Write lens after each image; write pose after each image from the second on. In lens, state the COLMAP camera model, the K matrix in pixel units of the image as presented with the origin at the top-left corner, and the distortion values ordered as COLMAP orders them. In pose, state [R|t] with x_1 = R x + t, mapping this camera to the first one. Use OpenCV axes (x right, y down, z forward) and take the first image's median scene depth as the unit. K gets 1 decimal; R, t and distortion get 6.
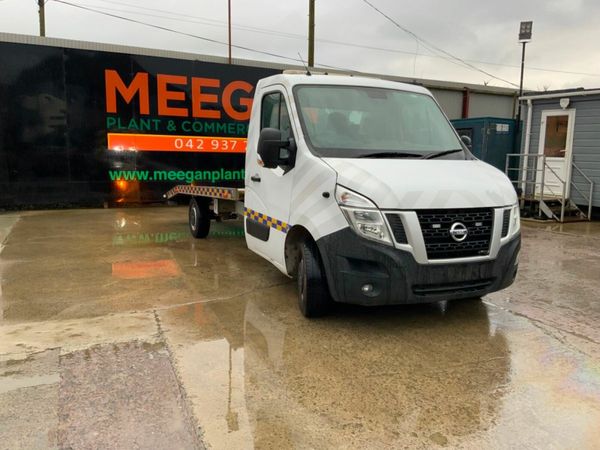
lens RADIAL K [[497.2, 0, 300.0], [0, 497.2, 225.0], [0, 0, 1]] dist [0.100964, -0.195176]
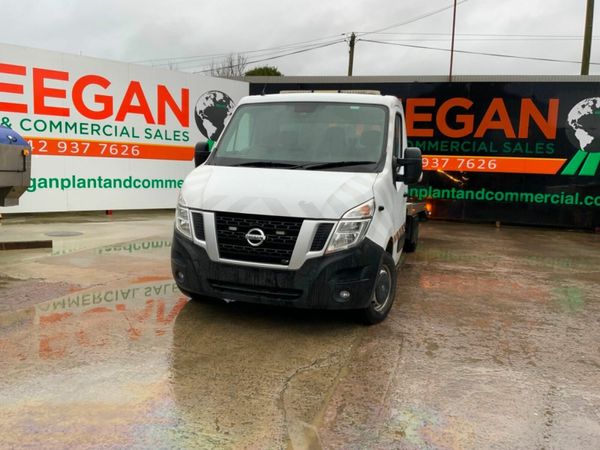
lens RADIAL K [[497.2, 0, 300.0], [0, 497.2, 225.0], [0, 0, 1]] dist [0.100964, -0.195176]
pose [[0.737177, 0.088653, -0.669858, 1.027845], [-0.118083, 0.993003, 0.001469, -0.022487], [0.665301, 0.078016, 0.742487, 0.282891]]
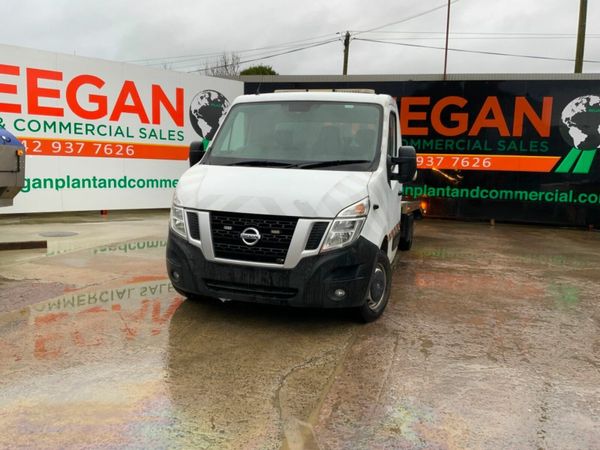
lens RADIAL K [[497.2, 0, 300.0], [0, 497.2, 225.0], [0, 0, 1]] dist [0.100964, -0.195176]
pose [[0.743264, 0.085675, -0.663489, 1.030373], [-0.112420, 0.993658, 0.002371, -0.022378], [0.659484, 0.072827, 0.748182, 0.282667]]
